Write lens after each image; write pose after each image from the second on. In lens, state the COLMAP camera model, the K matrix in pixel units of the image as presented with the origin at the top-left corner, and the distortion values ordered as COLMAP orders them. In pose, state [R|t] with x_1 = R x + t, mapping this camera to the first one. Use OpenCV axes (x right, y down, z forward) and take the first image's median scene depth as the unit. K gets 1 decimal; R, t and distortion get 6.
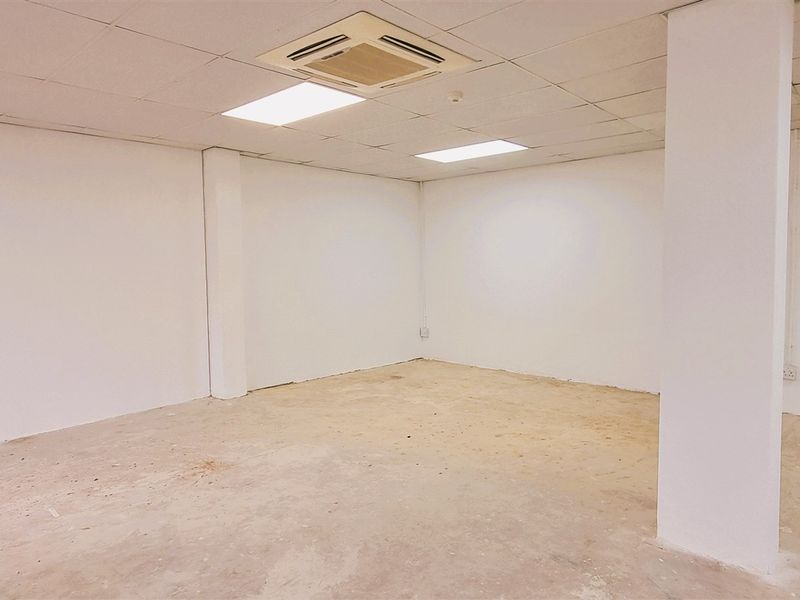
lens RADIAL K [[549.7, 0, 400.5], [0, 549.7, 299.6], [0, 0, 1]] dist [-0.003690, 0.004349]
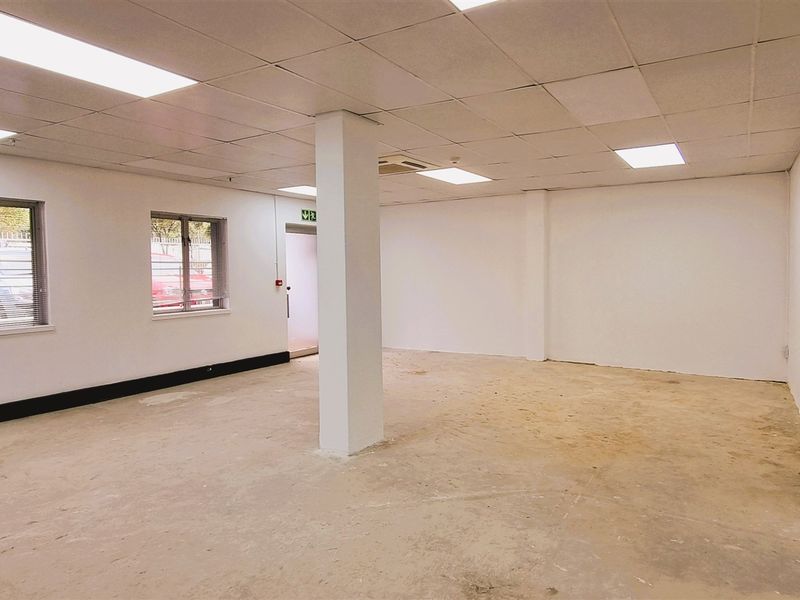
lens RADIAL K [[549.7, 0, 400.7], [0, 549.7, 300.0], [0, 0, 1]] dist [-0.003690, 0.004349]
pose [[0.178547, 0.063718, -0.981866, 1.280422], [-0.064519, 0.996511, 0.052936, -0.041378], [0.981814, 0.053898, 0.182036, 0.488130]]
